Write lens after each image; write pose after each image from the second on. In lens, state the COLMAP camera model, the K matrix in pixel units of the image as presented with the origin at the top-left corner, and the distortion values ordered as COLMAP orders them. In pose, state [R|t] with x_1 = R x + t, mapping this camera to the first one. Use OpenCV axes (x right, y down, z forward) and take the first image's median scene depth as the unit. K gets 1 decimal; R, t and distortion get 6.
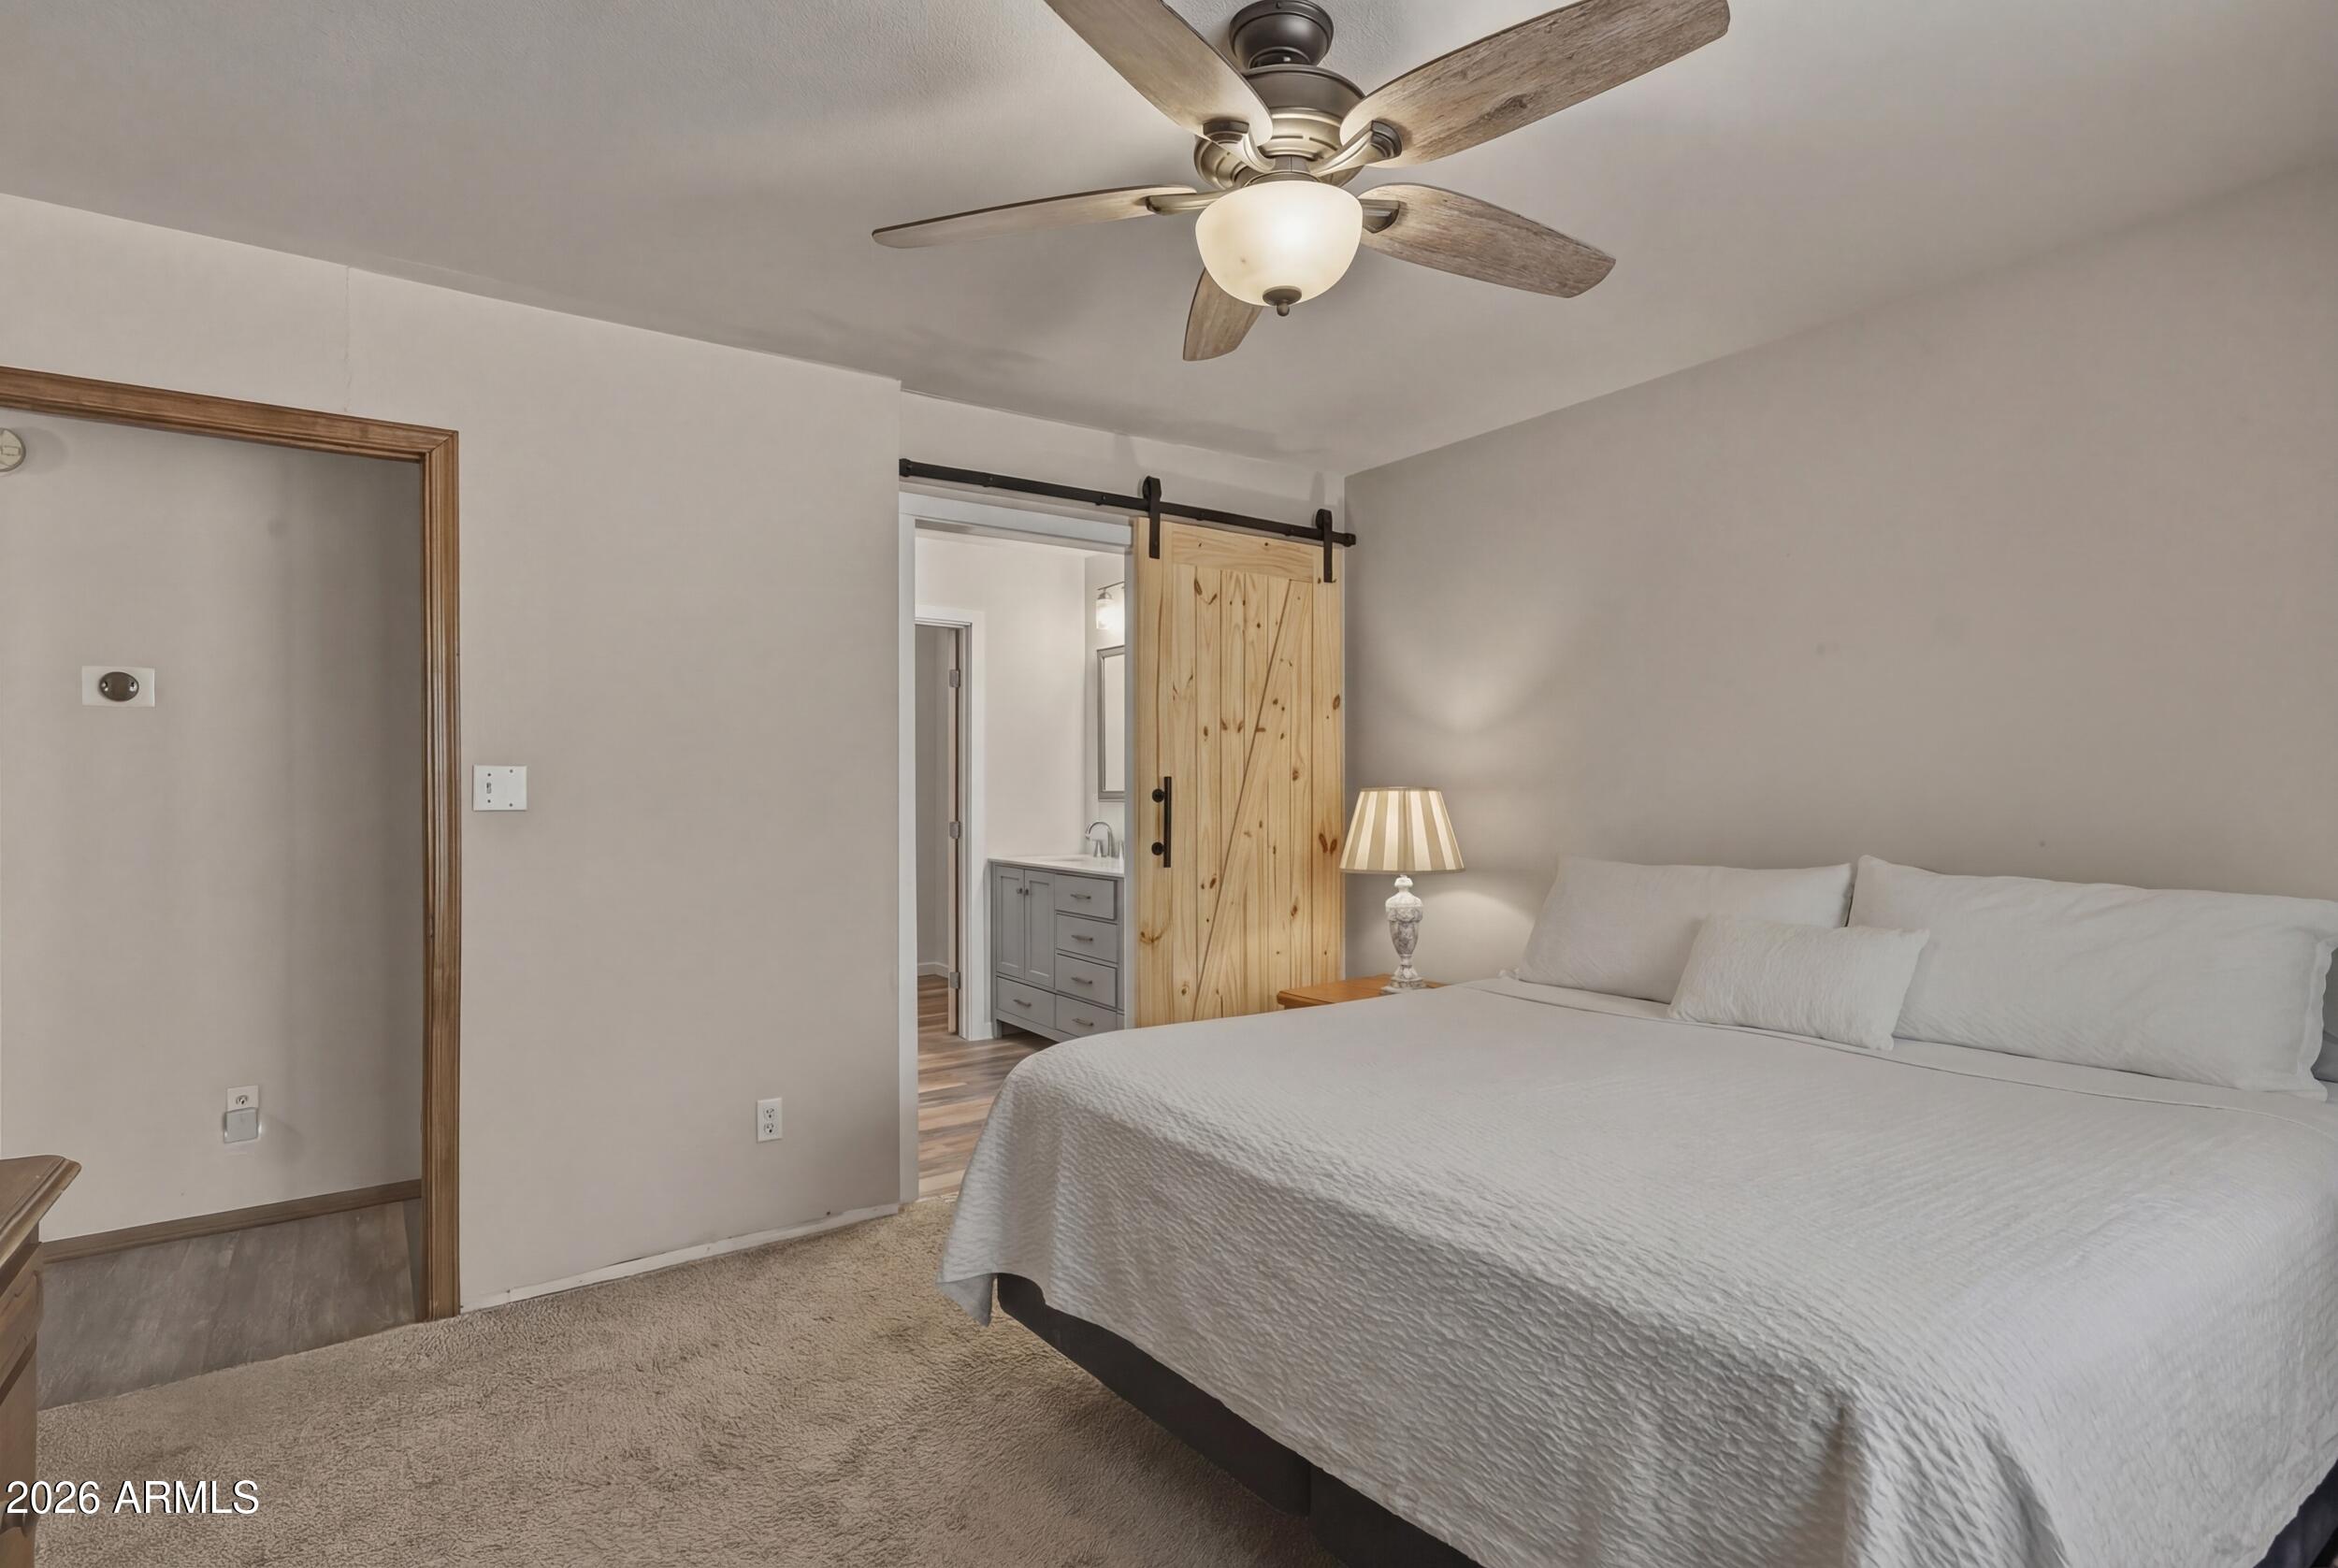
lens RADIAL K [[1204.5, 0, 1166.6], [0, 1204.5, 775.4], [0, 0, 1]] dist [0.005415, 0.000239]
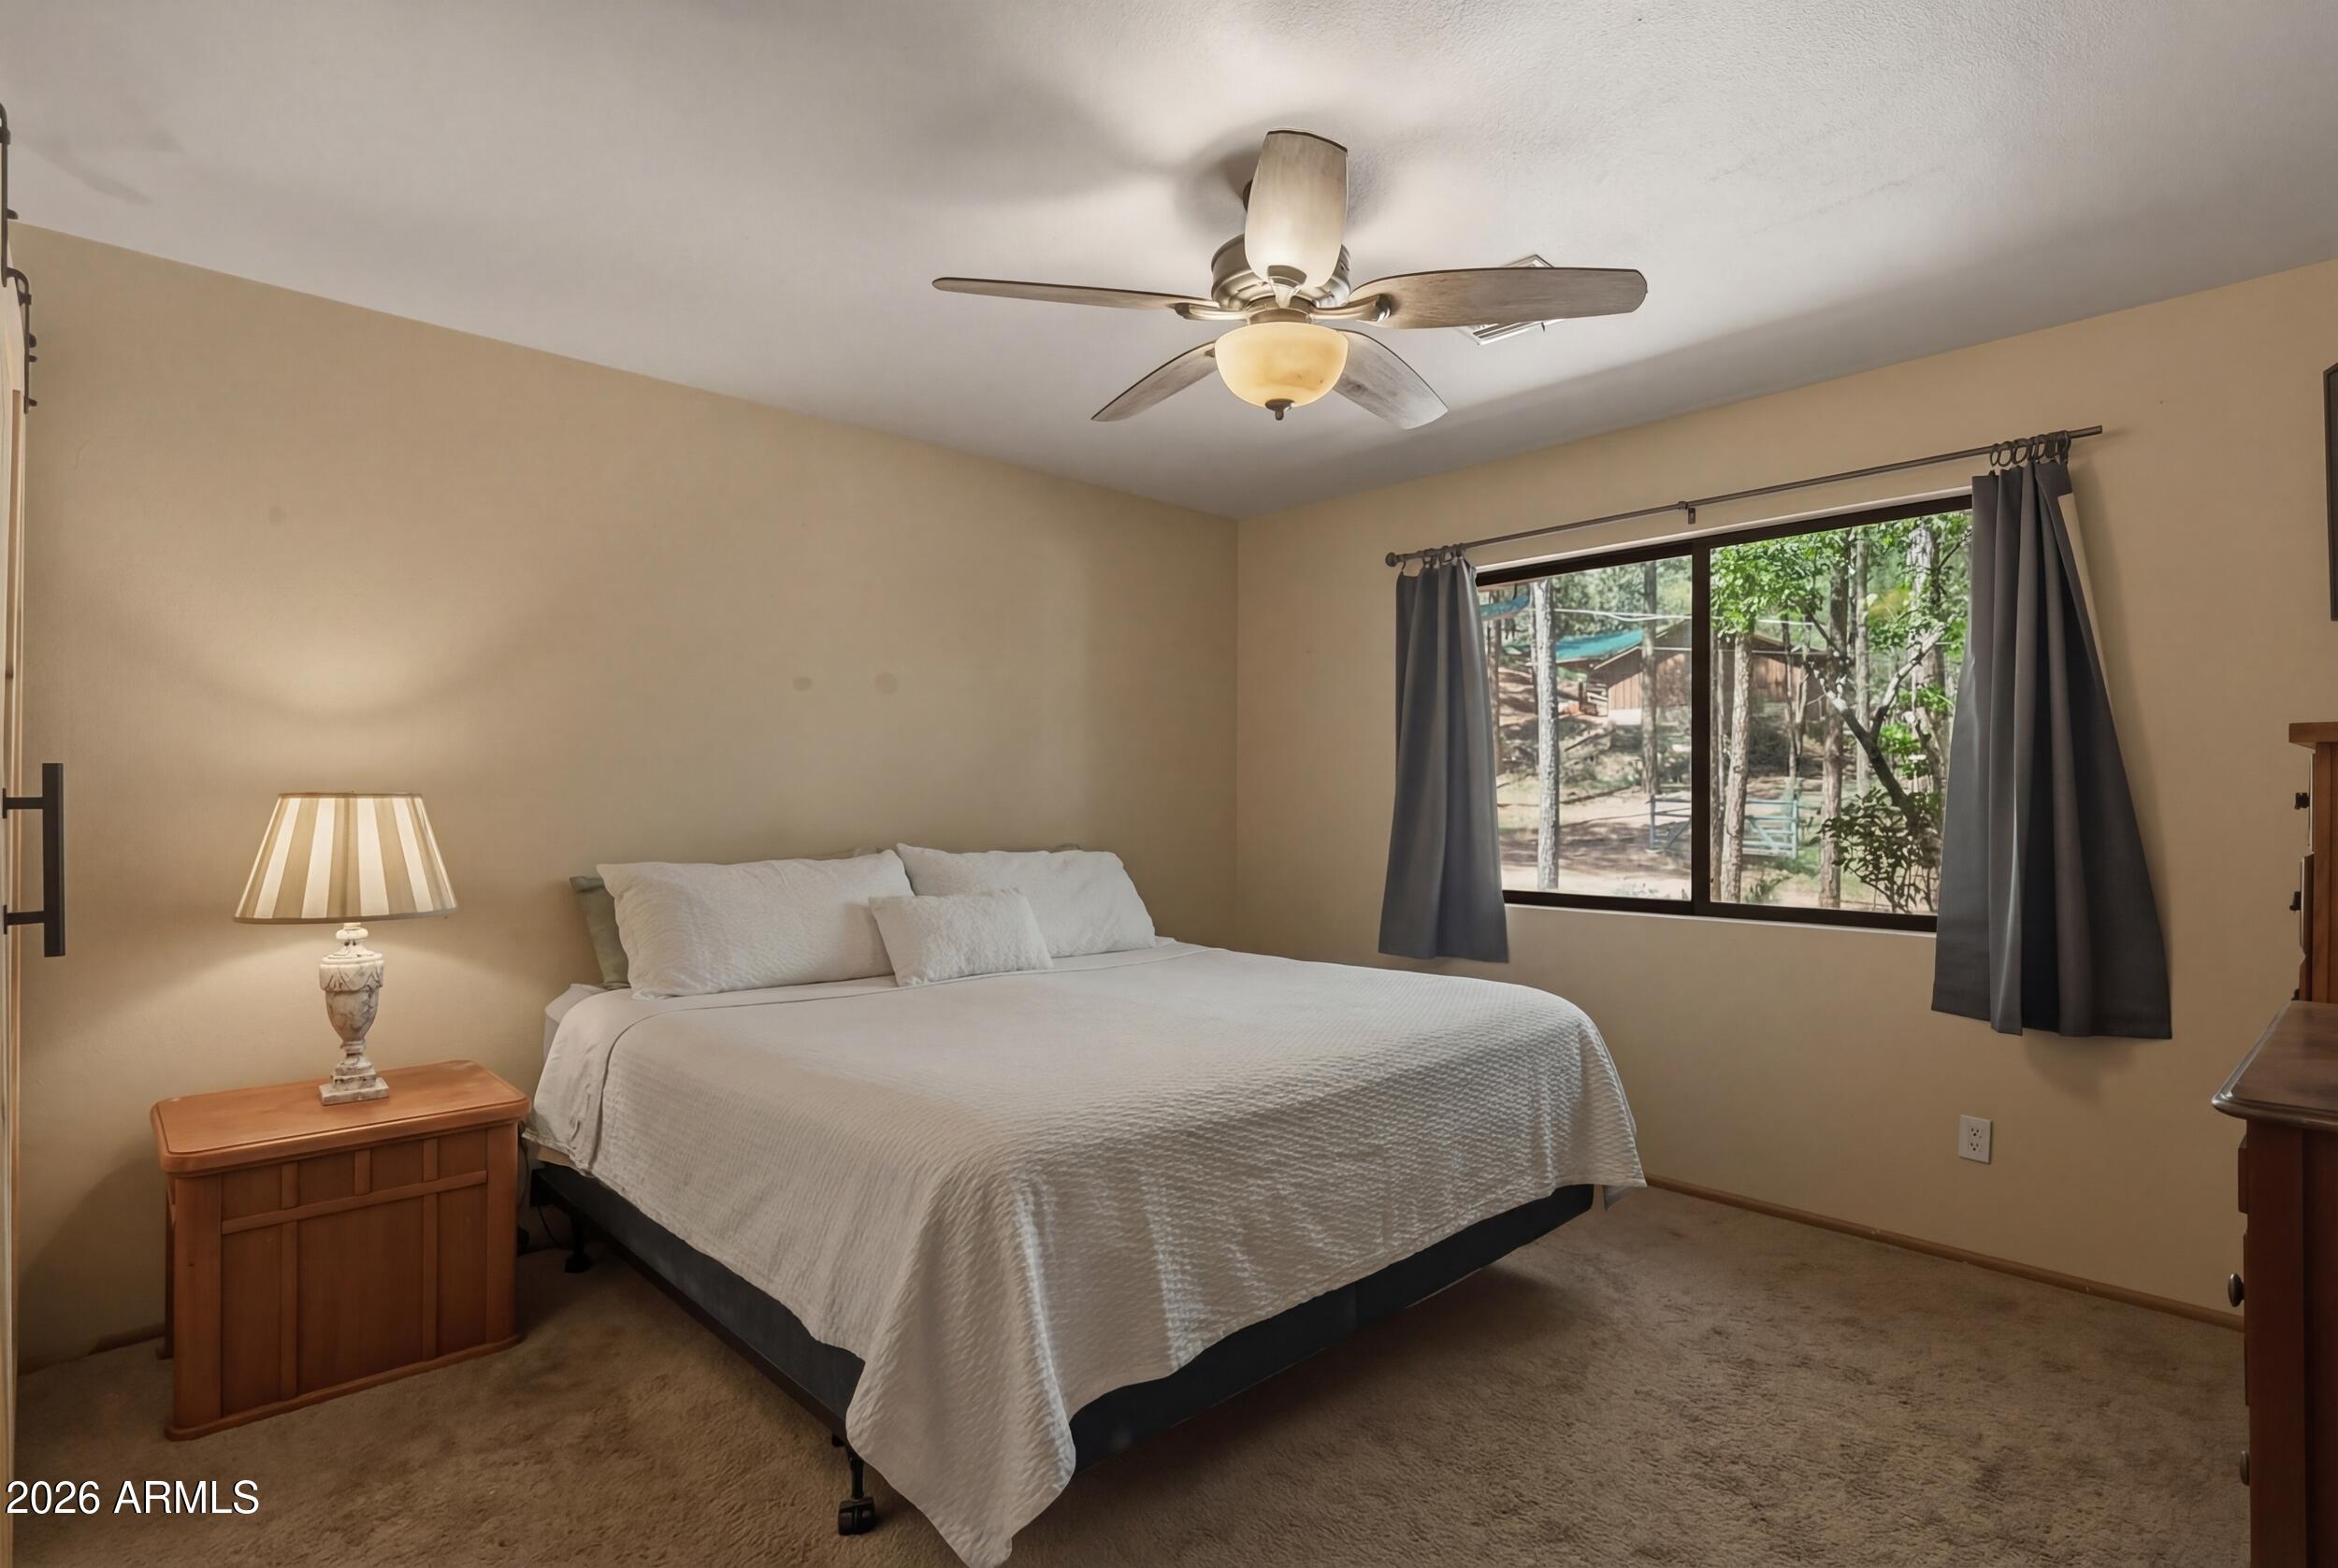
lens RADIAL K [[1204.5, 0, 1168.0], [0, 1204.5, 798.4], [0, 0, 1]] dist [0.005415, 0.000239]
pose [[-0.115795, 0.005054, 0.993260, -0.538775], [0.003390, 0.999983, -0.004693, 0.017600], [-0.993267, 0.002824, -0.115810, 0.622551]]
